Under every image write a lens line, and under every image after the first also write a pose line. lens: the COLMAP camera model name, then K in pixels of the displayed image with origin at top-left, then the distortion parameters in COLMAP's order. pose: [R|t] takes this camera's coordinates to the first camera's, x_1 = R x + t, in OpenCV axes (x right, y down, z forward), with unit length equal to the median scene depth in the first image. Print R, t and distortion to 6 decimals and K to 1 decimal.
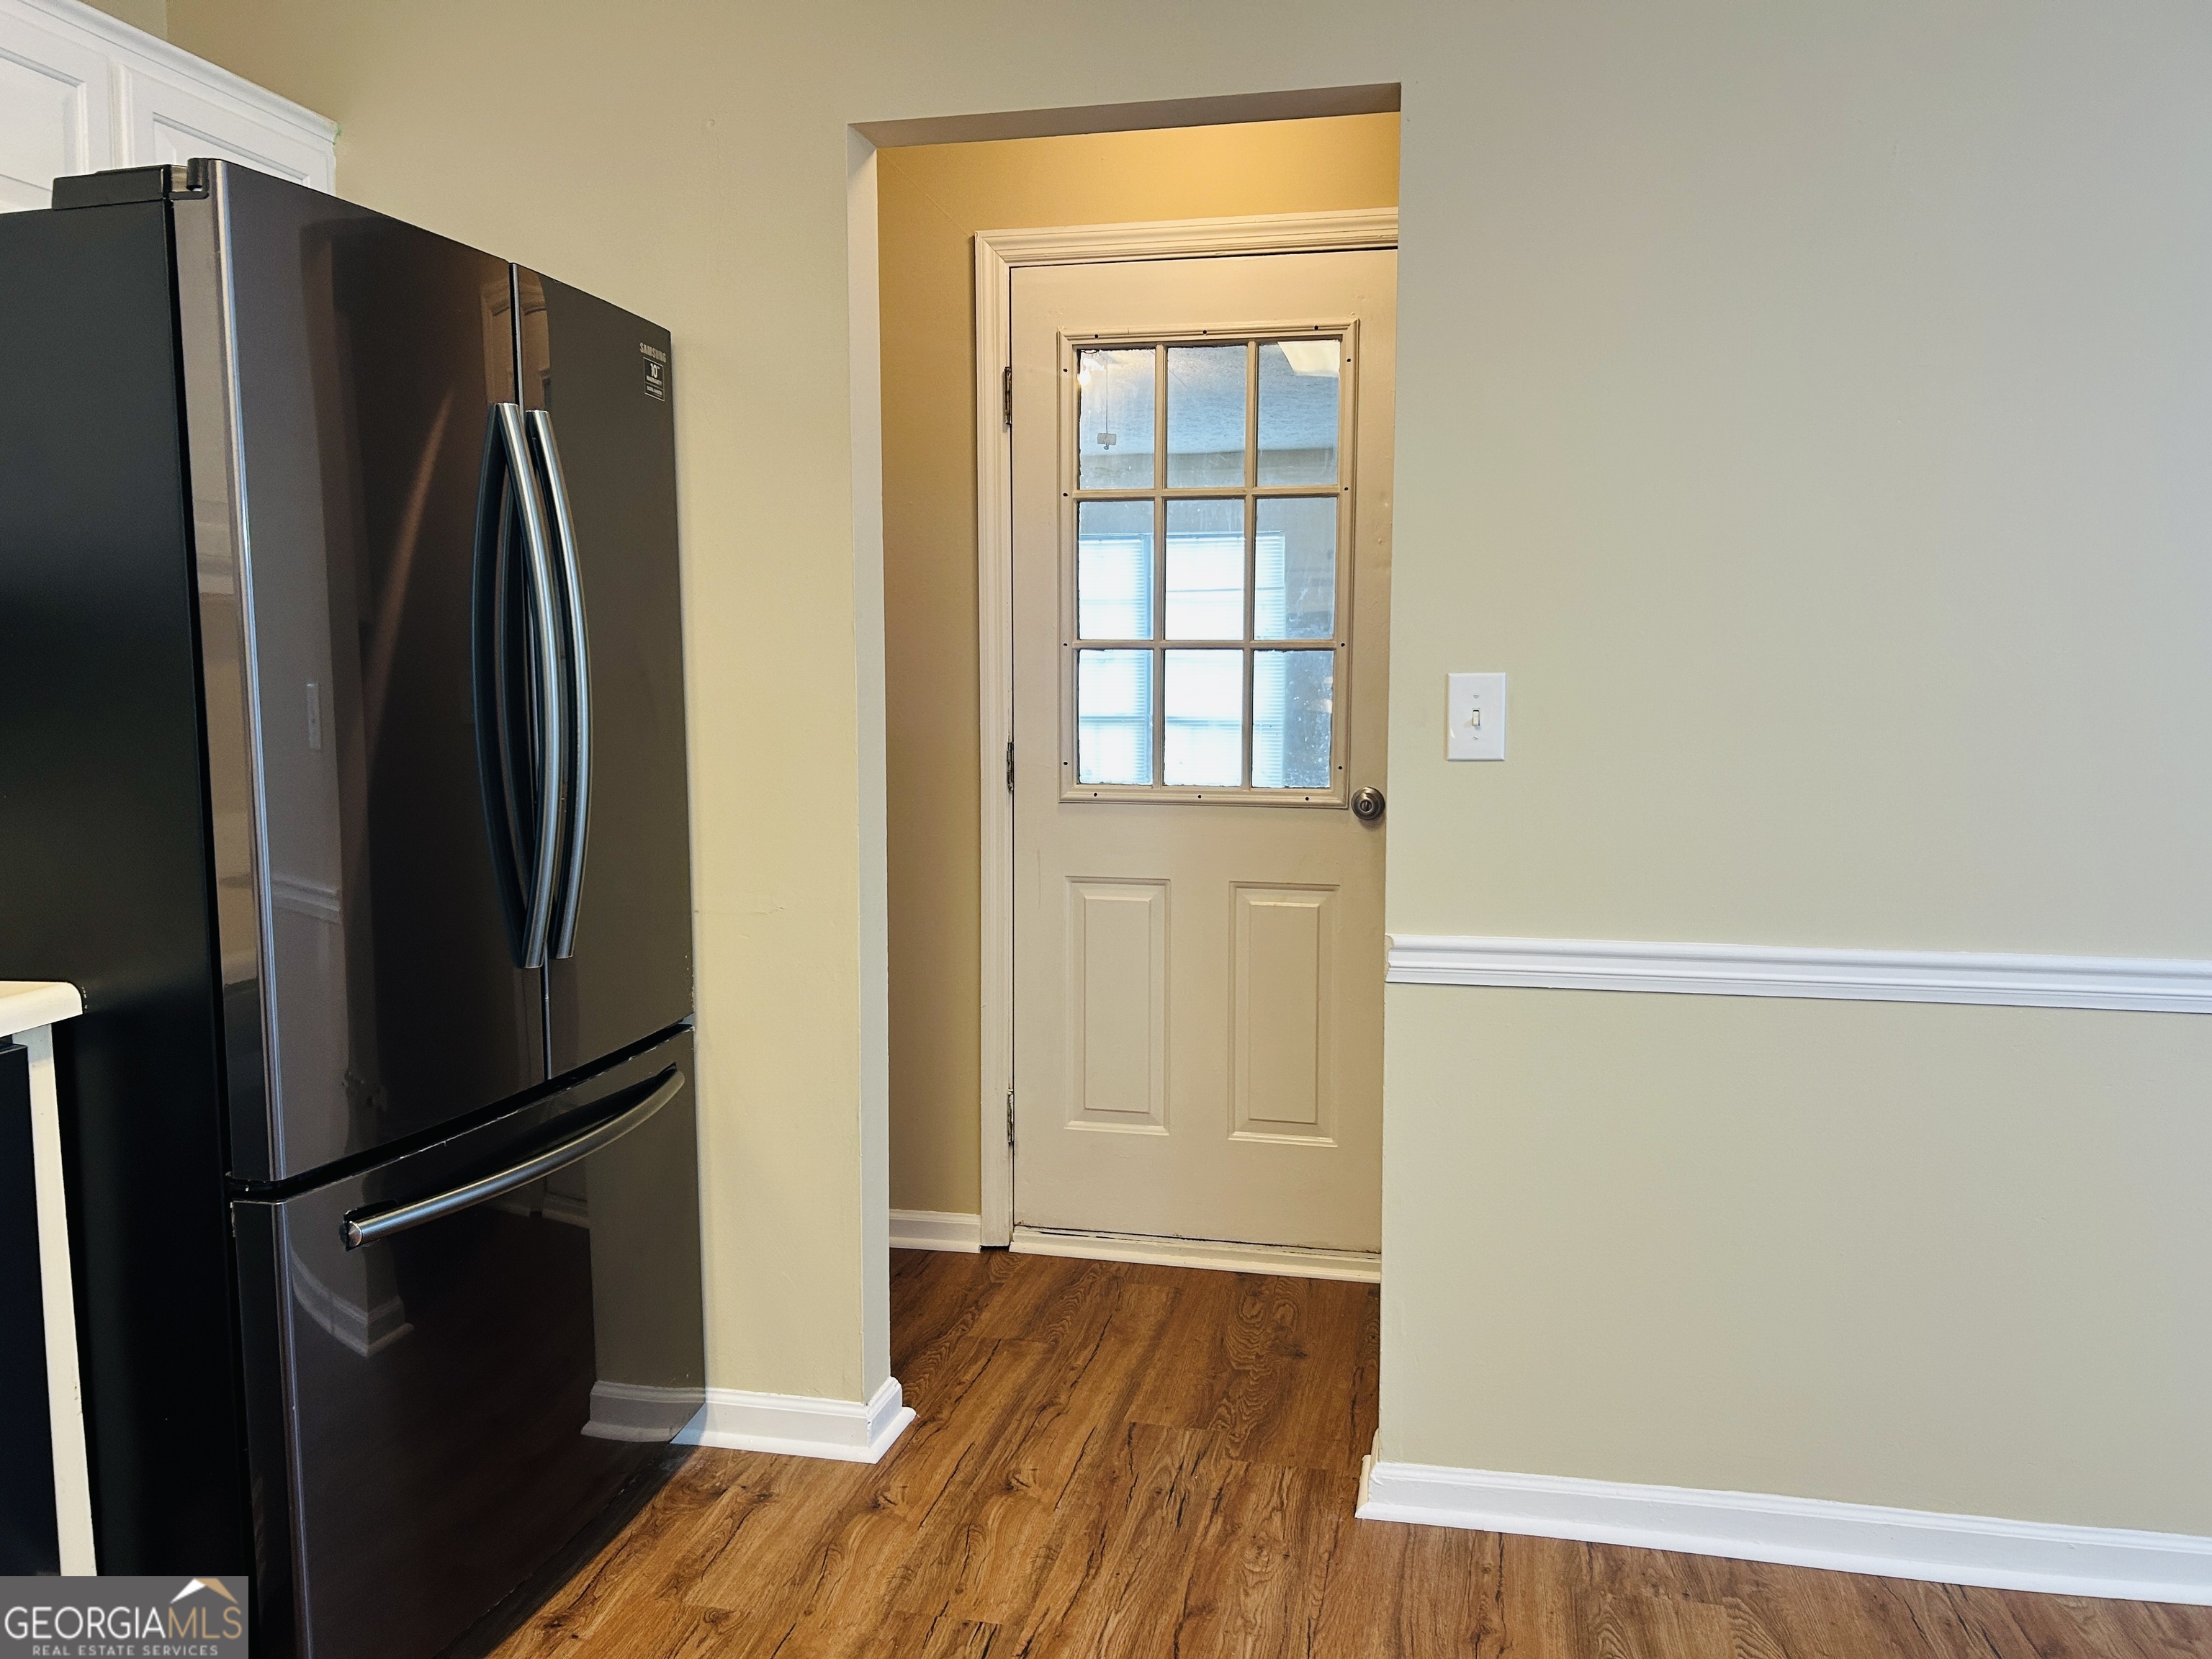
lens RADIAL K [[1668.3, 0, 1107.4], [0, 1668.3, 829.7], [0, 0, 1]] dist [0.045301, -0.042061]
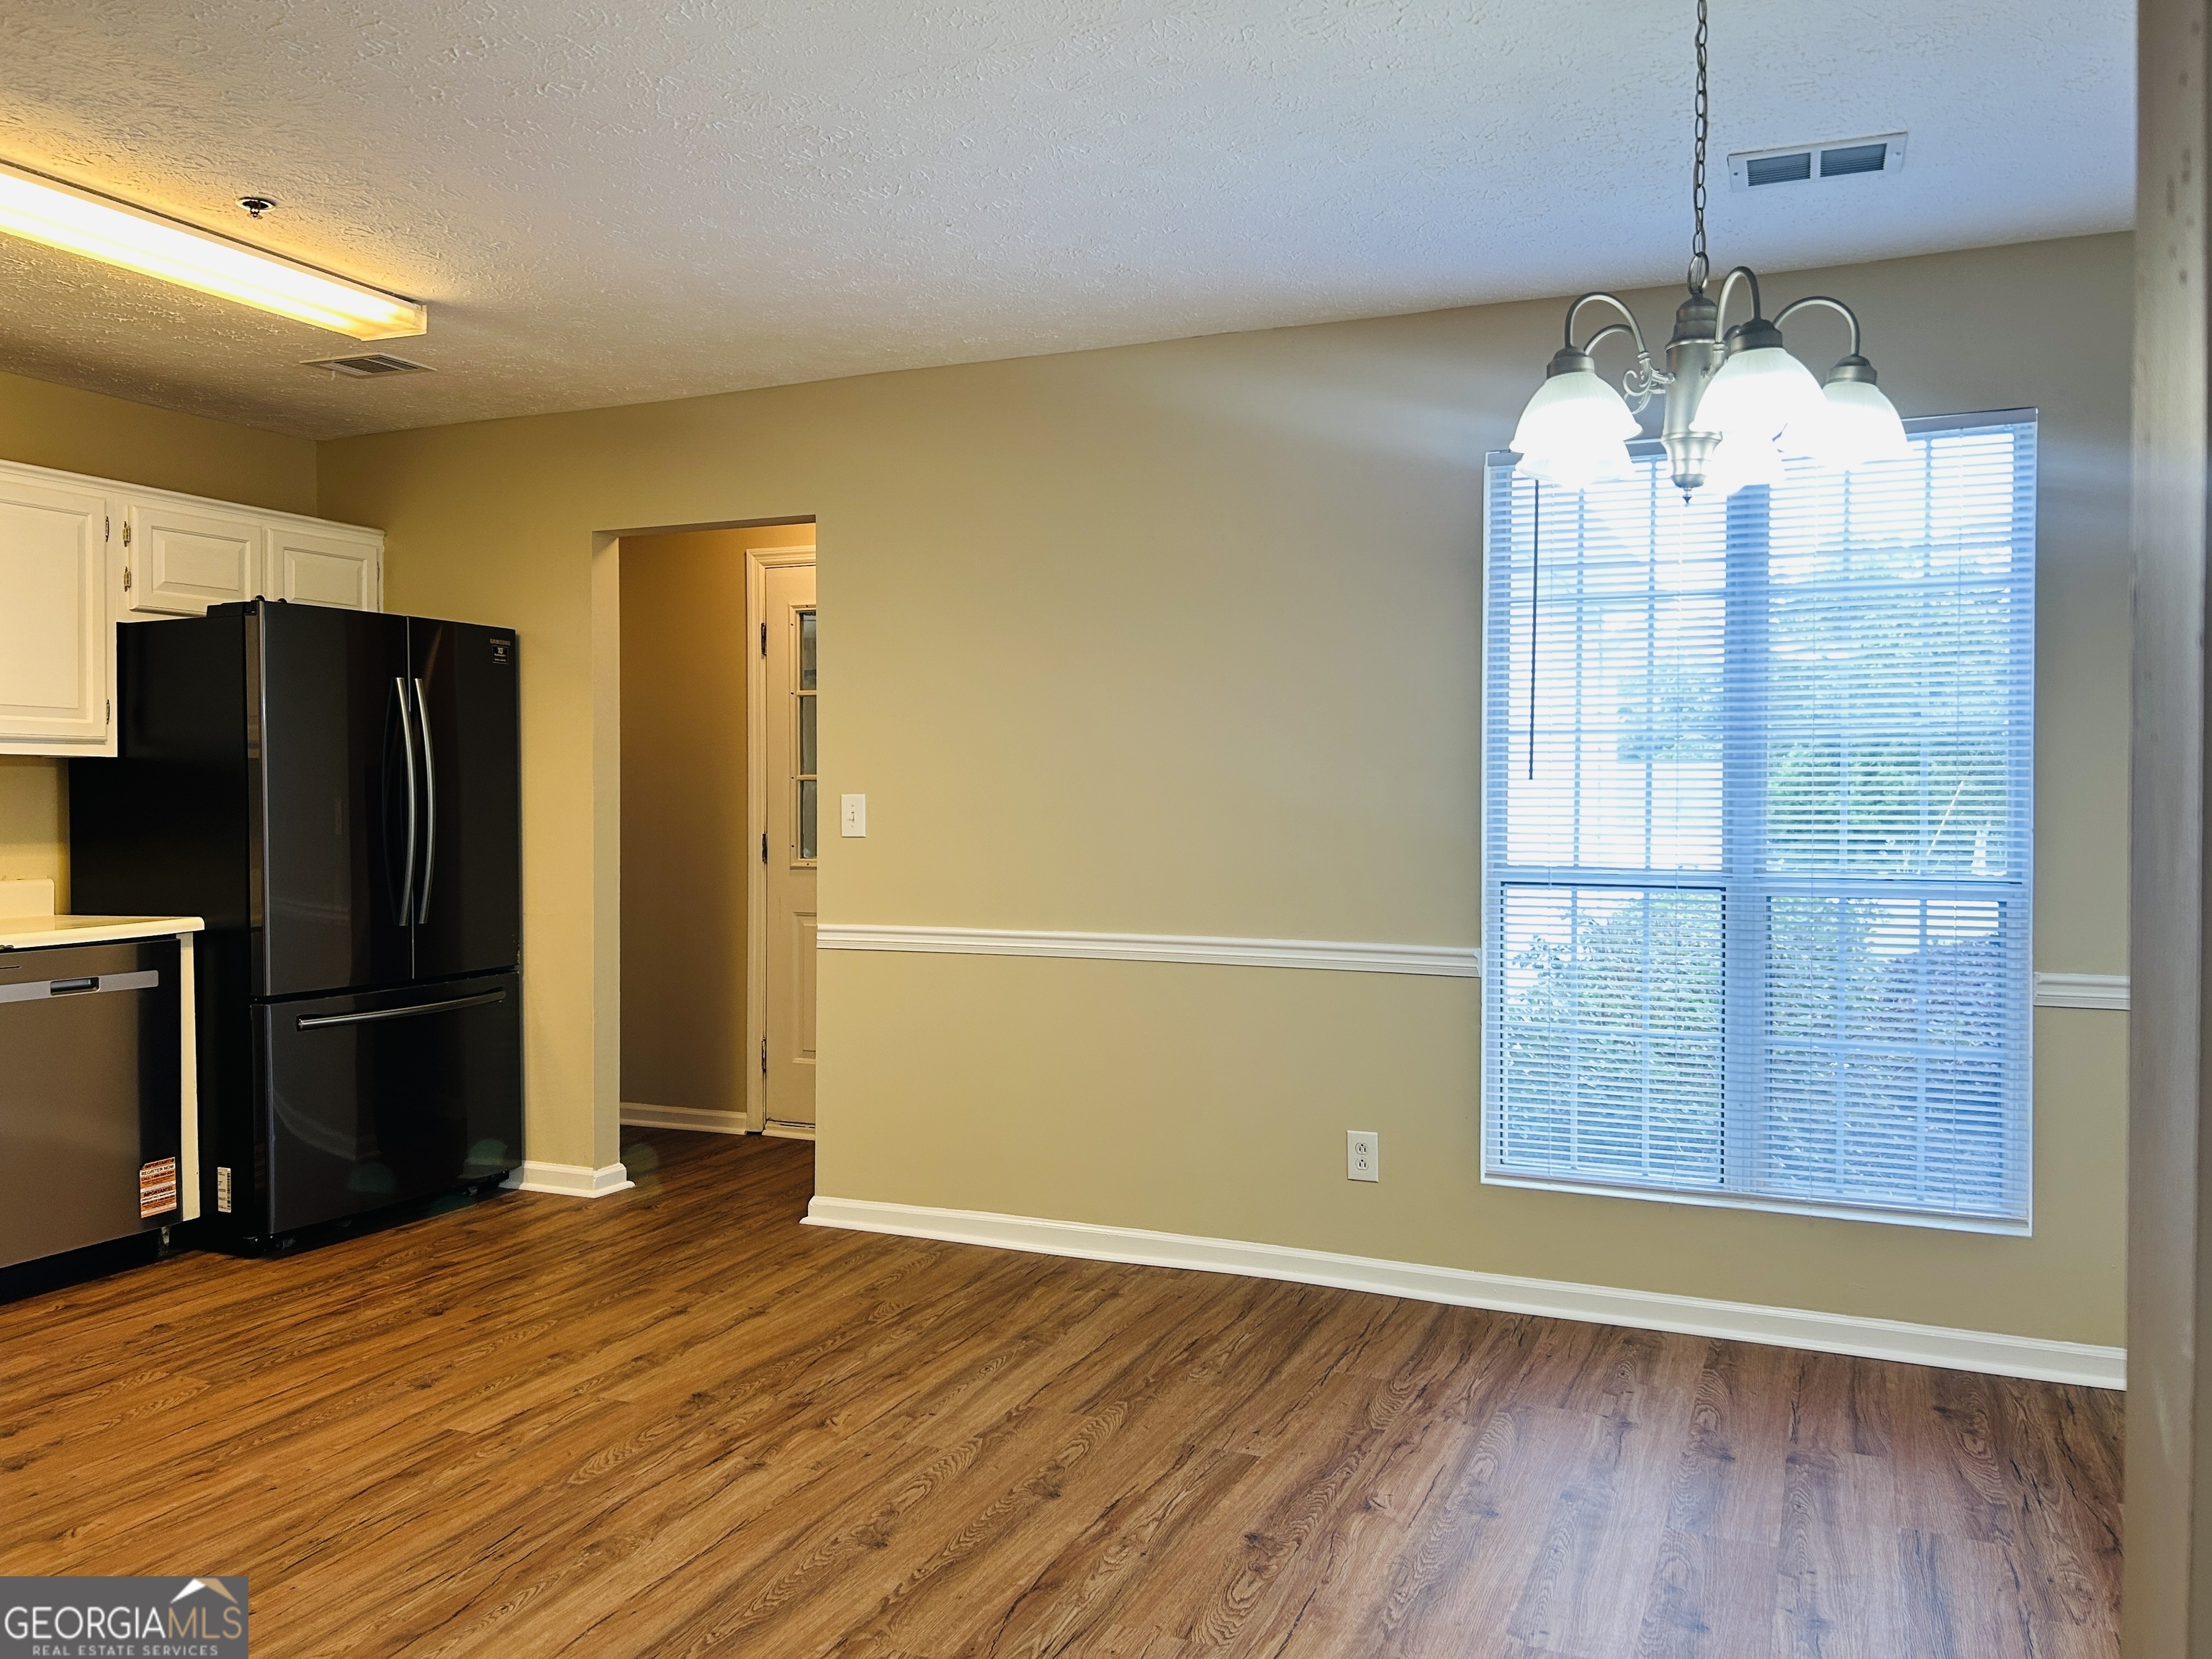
lens RADIAL K [[1668.3, 0, 1106.4], [0, 1668.3, 817.9], [0, 0, 1]] dist [0.045301, -0.042061]
pose [[0.981196, 0.005418, -0.192936, 0.879399], [-0.020980, 0.996677, -0.078708, 0.084404], [0.191869, 0.081276, 0.978049, -0.888837]]
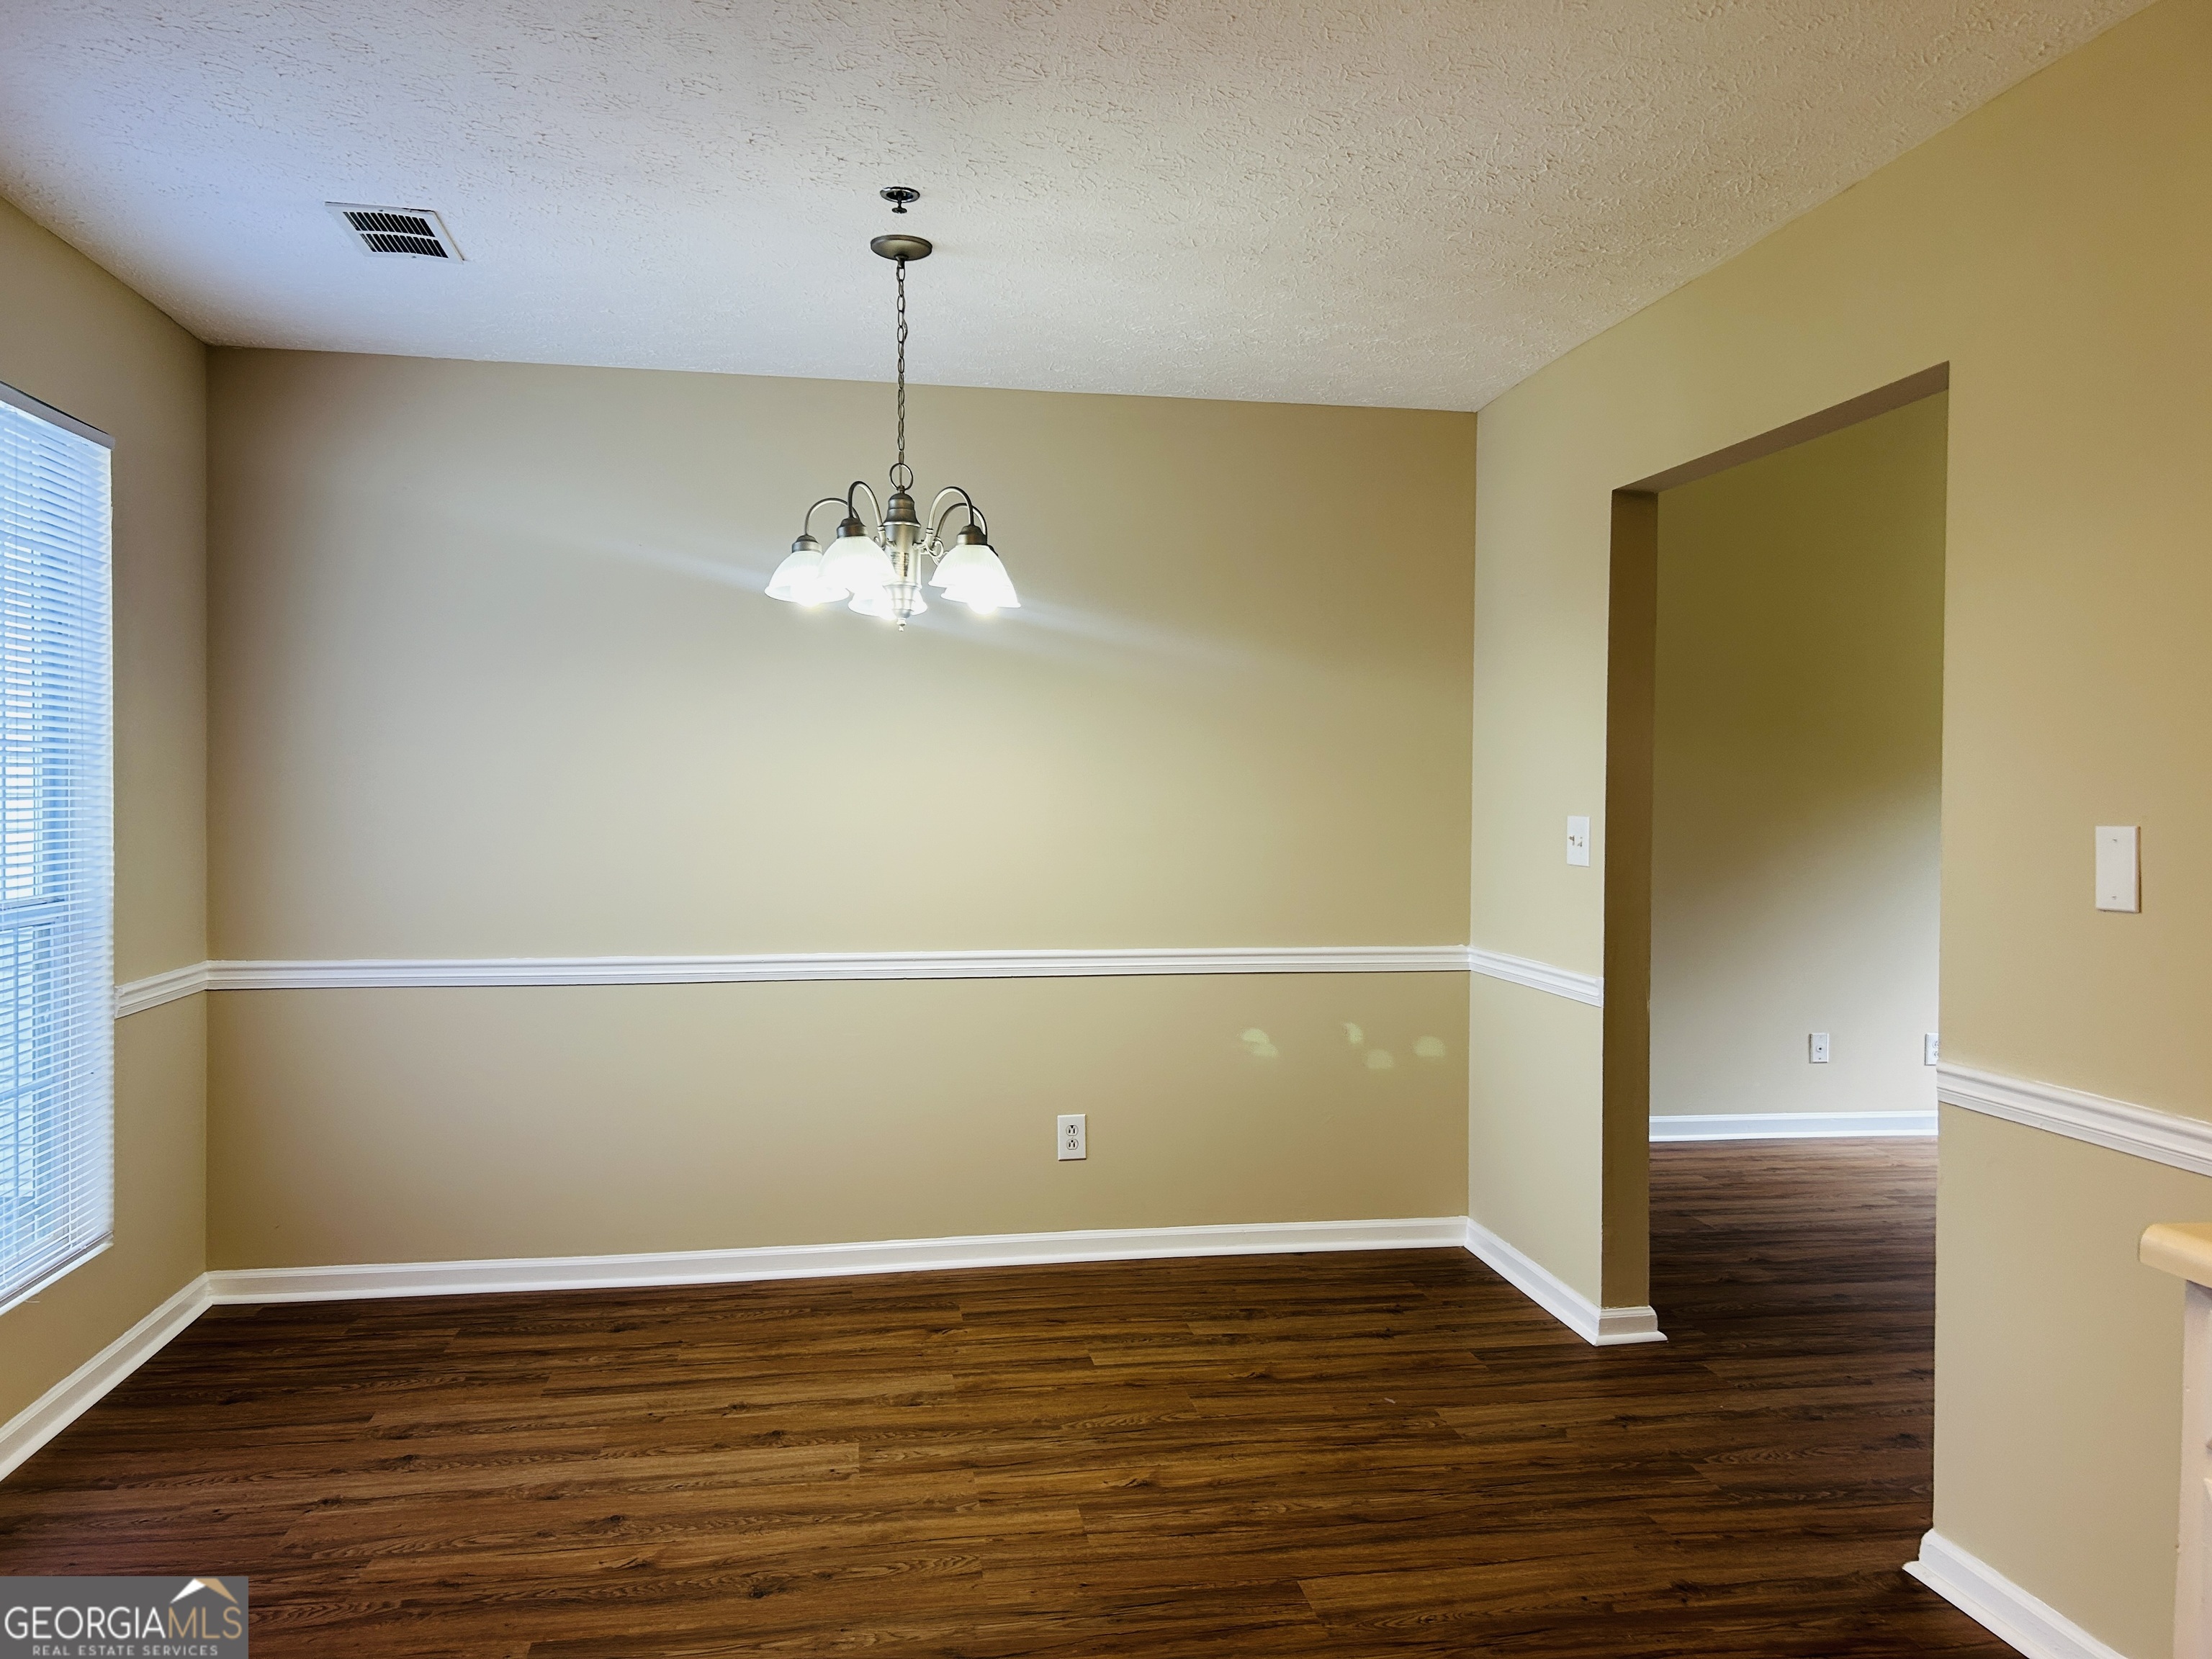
lens RADIAL K [[1668.3, 0, 1148.5], [0, 1668.3, 811.0], [0, 0, 1]] dist [0.045301, -0.042061]
pose [[-0.385718, -0.008834, 0.922574, -0.348580], [0.083574, 0.995509, 0.044474, -0.057563], [-0.918824, 0.094258, -0.383247, 0.424913]]
